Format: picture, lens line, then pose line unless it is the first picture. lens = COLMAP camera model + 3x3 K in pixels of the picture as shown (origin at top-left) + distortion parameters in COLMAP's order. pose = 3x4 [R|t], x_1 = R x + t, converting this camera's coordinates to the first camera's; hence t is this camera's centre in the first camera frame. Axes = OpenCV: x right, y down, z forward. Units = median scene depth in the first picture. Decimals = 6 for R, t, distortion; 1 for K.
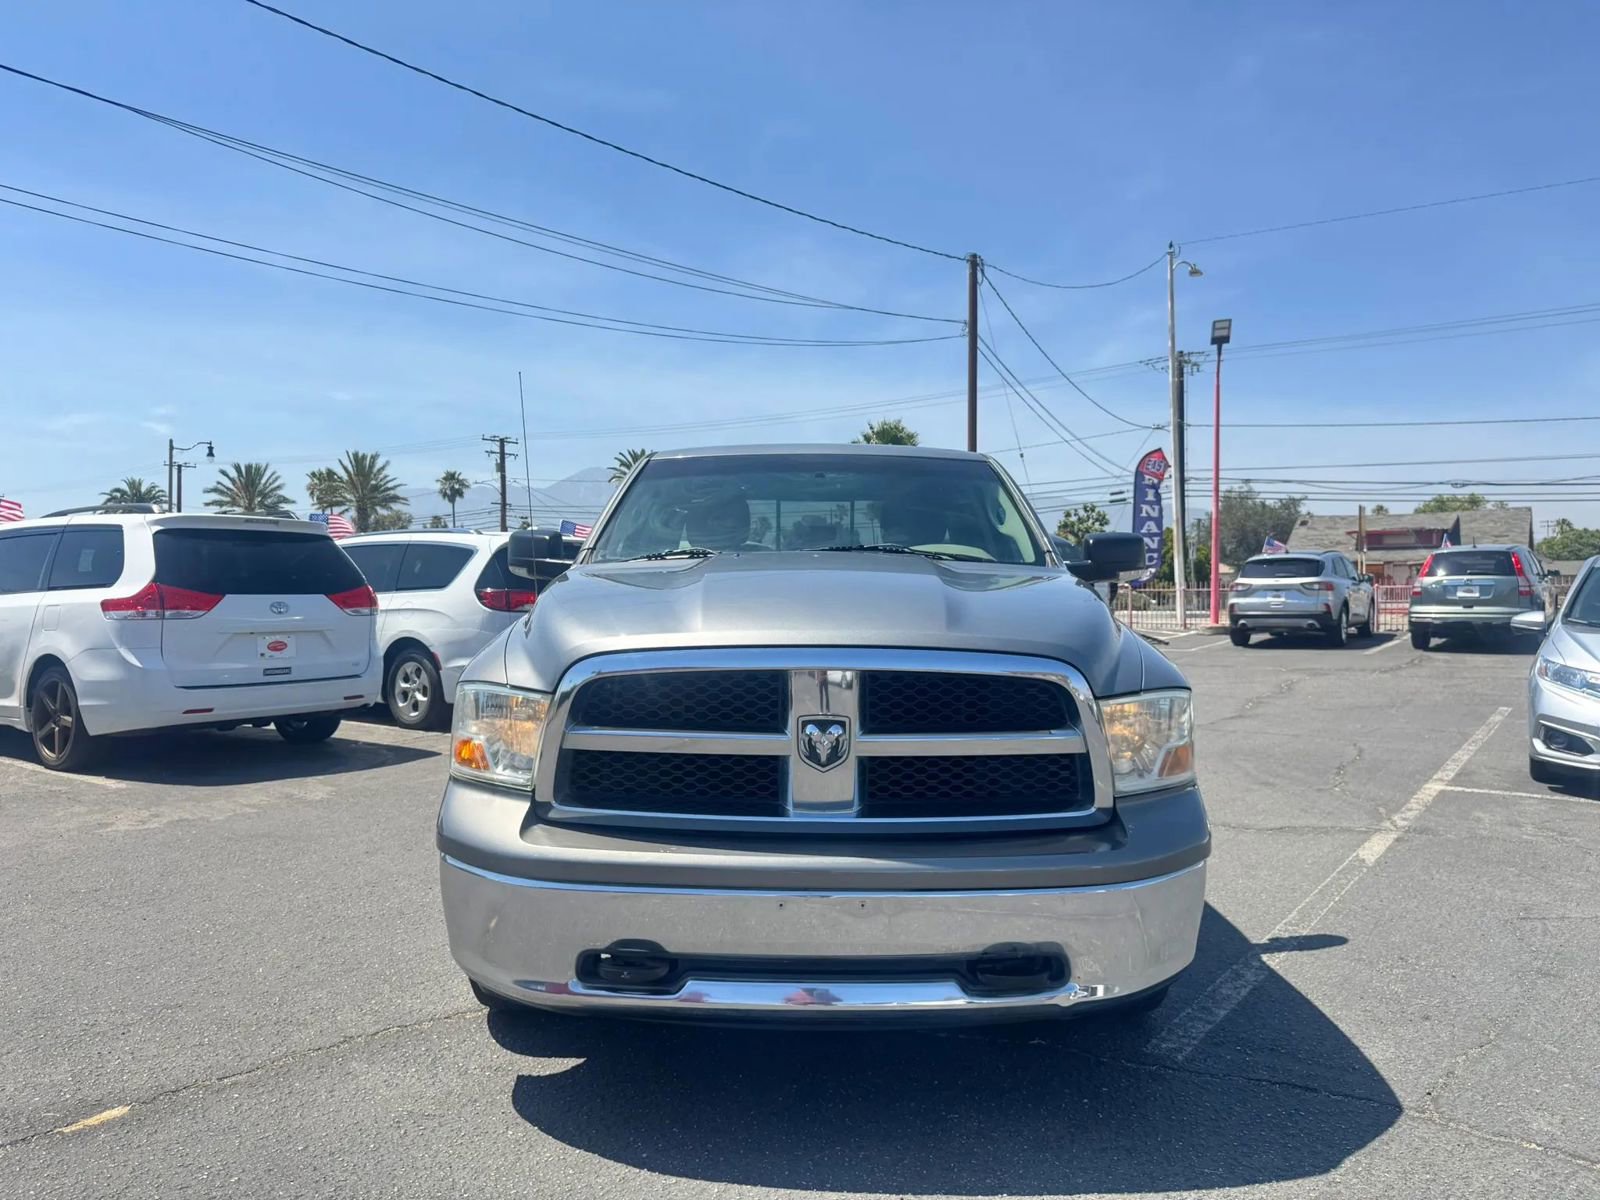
lens RADIAL K [[1104.6, 0, 803.3], [0, 1104.6, 615.7], [0, 0, 1]] dist [0.028518, -0.038968]
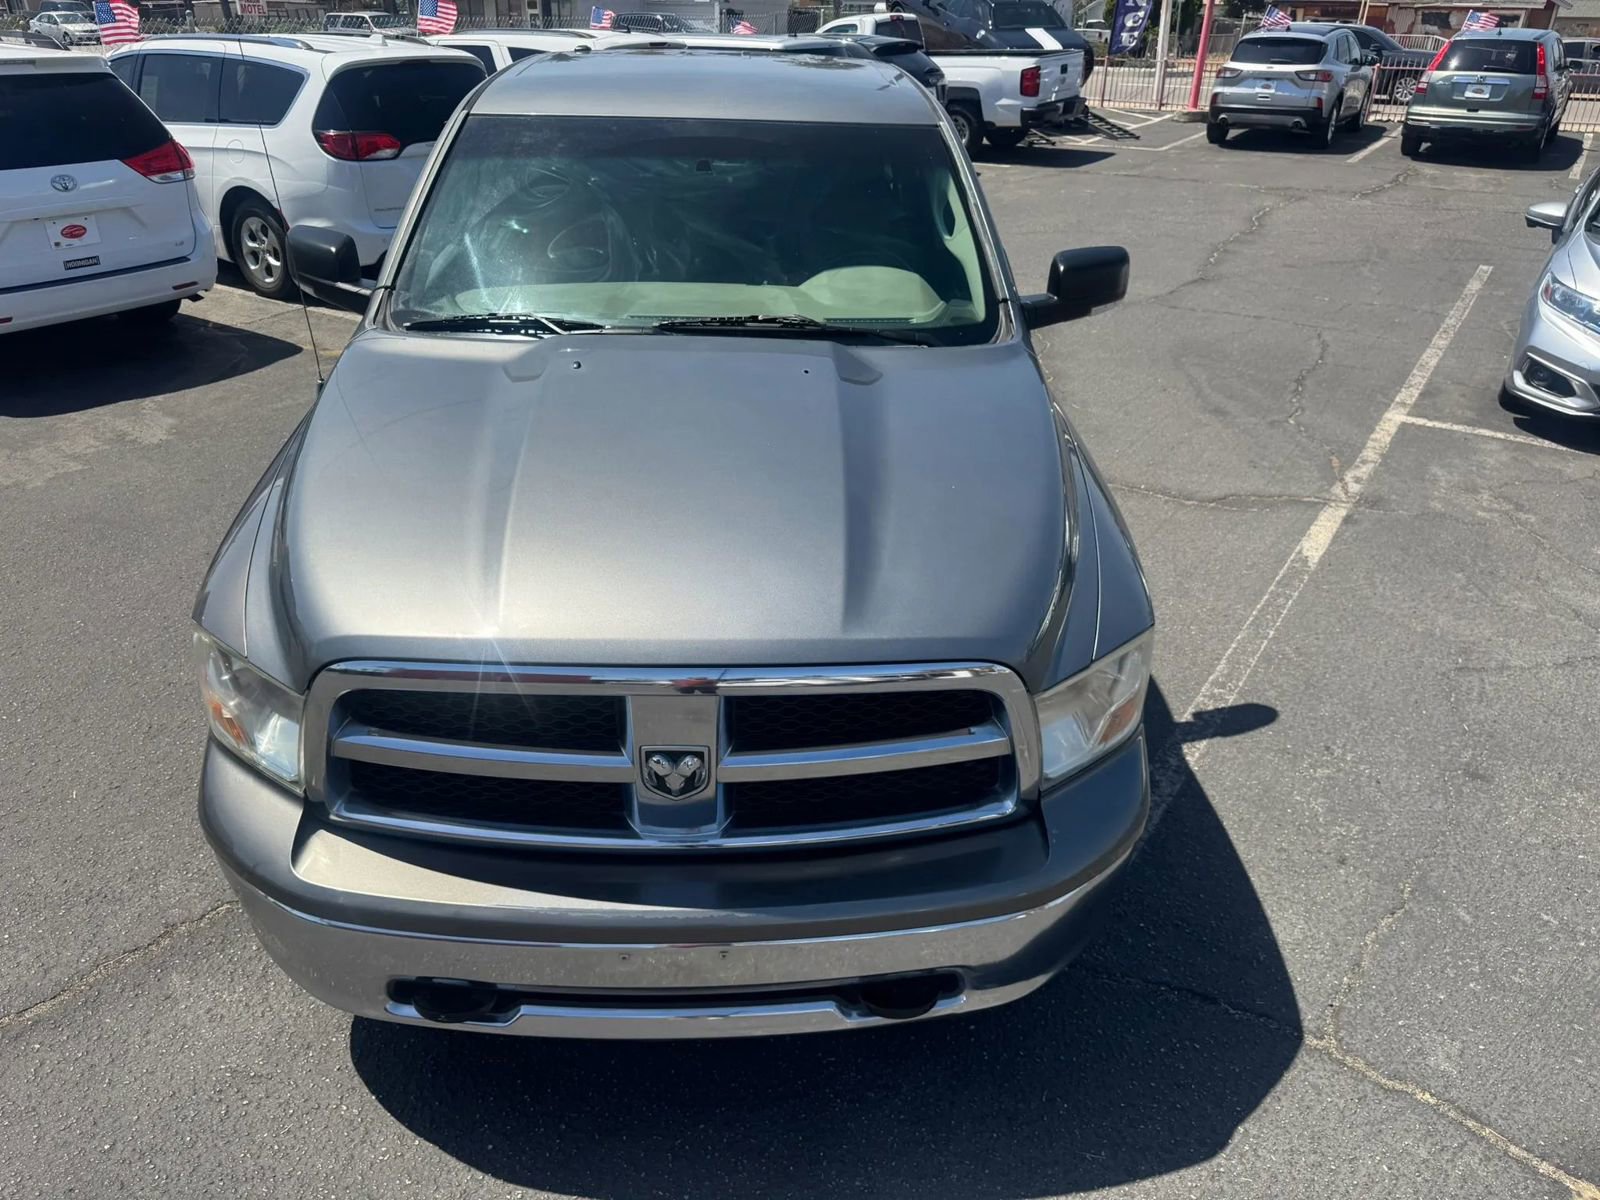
lens RADIAL K [[1104.6, 0, 790.6], [0, 1104.6, 589.9], [0, 0, 1]] dist [0.028518, -0.038968]
pose [[0.998923, 0.001076, 0.046379, 0.020836], [-0.021642, 0.895087, 0.445366, -0.113459], [-0.041034, -0.445890, 0.894147, 0.122135]]
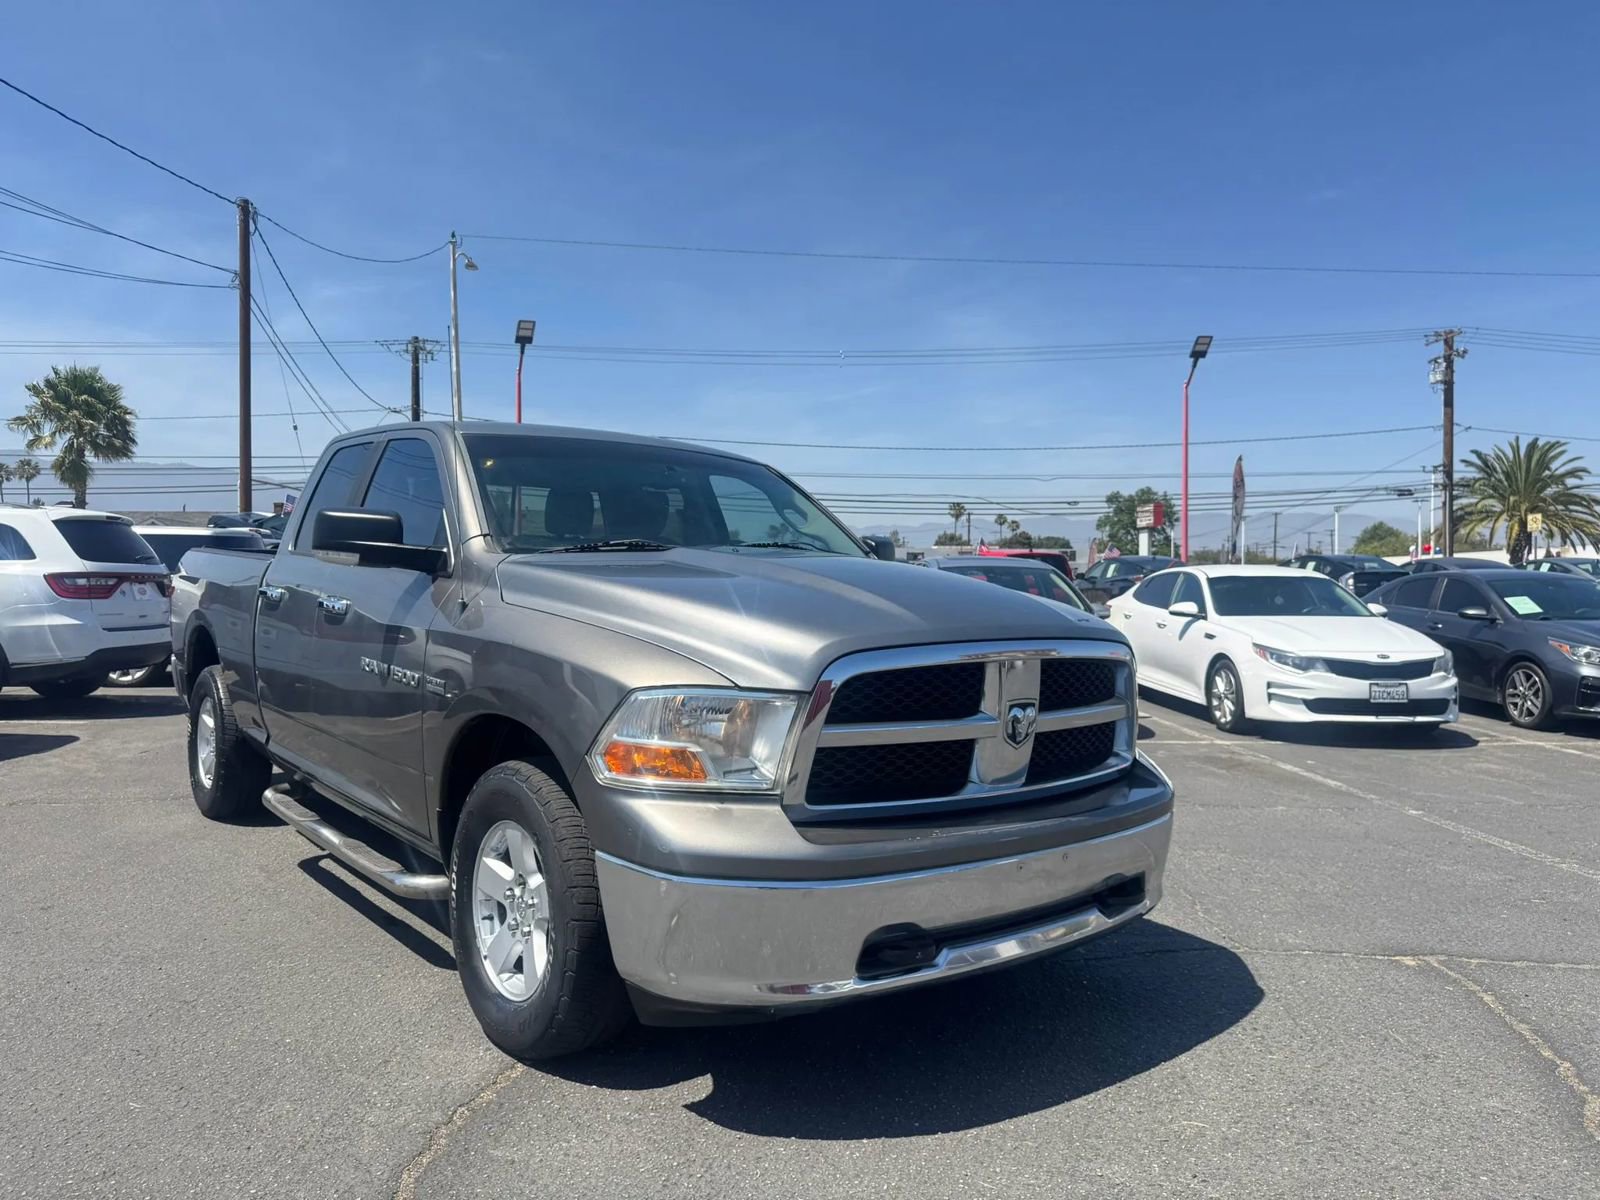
lens RADIAL K [[1104.6, 0, 796.4], [0, 1104.6, 605.1], [0, 0, 1]] dist [0.028518, -0.038968]
pose [[0.776826, -0.002037, 0.629712, -0.294917], [-0.000291, 0.999994, 0.003593, -0.003841], [-0.629715, -0.002975, 0.776820, 0.083554]]
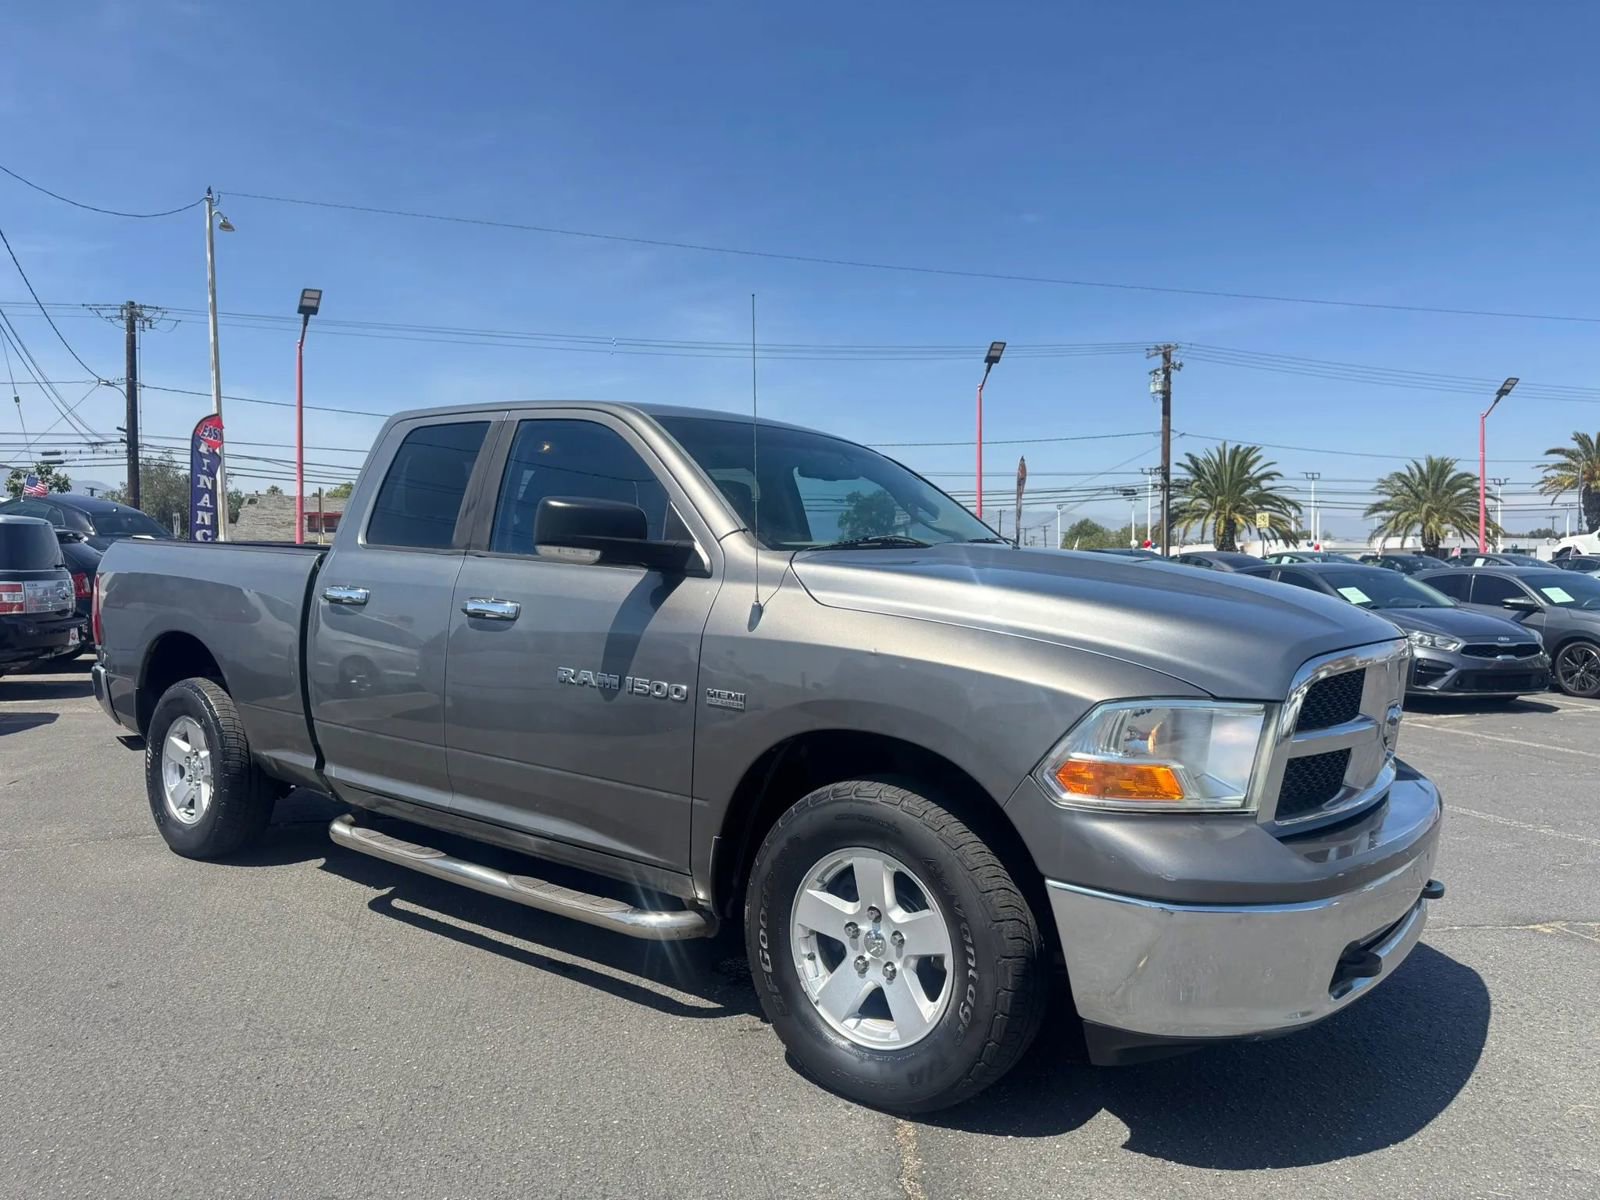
lens RADIAL K [[1104.6, 0, 799.9], [0, 1104.6, 604.5], [0, 0, 1]] dist [0.028518, -0.038968]
pose [[0.618666, -0.011945, 0.785563, -0.417556], [0.005457, 0.999926, 0.010907, -0.007989], [-0.785635, -0.002461, 0.618685, 0.253831]]
